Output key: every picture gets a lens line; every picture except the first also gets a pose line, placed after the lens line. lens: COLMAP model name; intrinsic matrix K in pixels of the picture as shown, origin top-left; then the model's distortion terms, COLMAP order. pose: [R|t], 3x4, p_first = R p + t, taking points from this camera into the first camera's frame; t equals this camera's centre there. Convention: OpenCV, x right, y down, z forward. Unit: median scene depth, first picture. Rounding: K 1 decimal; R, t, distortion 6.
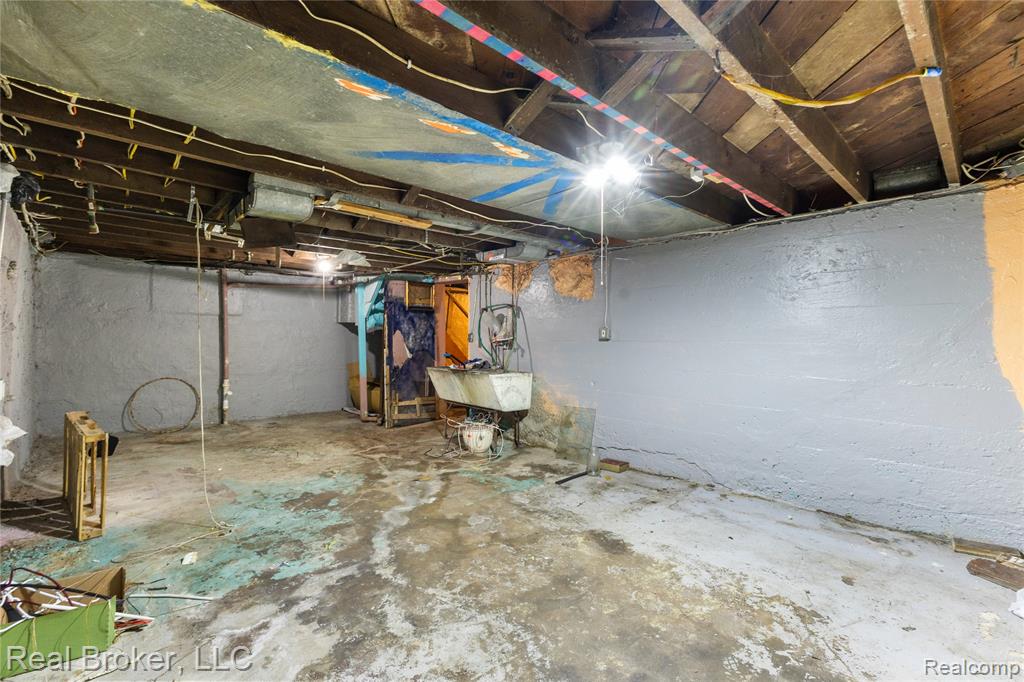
lens RADIAL K [[442.8, 0, 513.9], [0, 442.8, 336.0], [0, 0, 1]] dist [-0.001182, 0.000002]
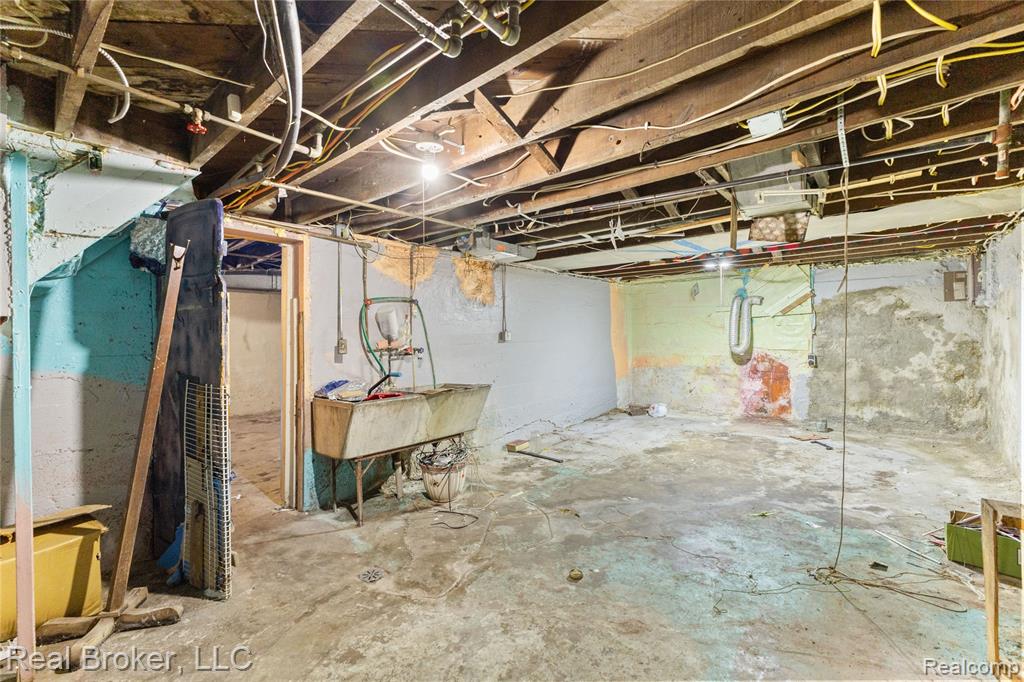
lens RADIAL K [[442.8, 0, 513.9], [0, 442.8, 336.0], [0, 0, 1]] dist [-0.001182, 0.000002]
pose [[-0.101474, -0.009043, 0.994797, -1.697618], [0.019051, 0.999758, 0.011032, -0.030626], [-0.994656, 0.020071, -0.101277, 1.980991]]
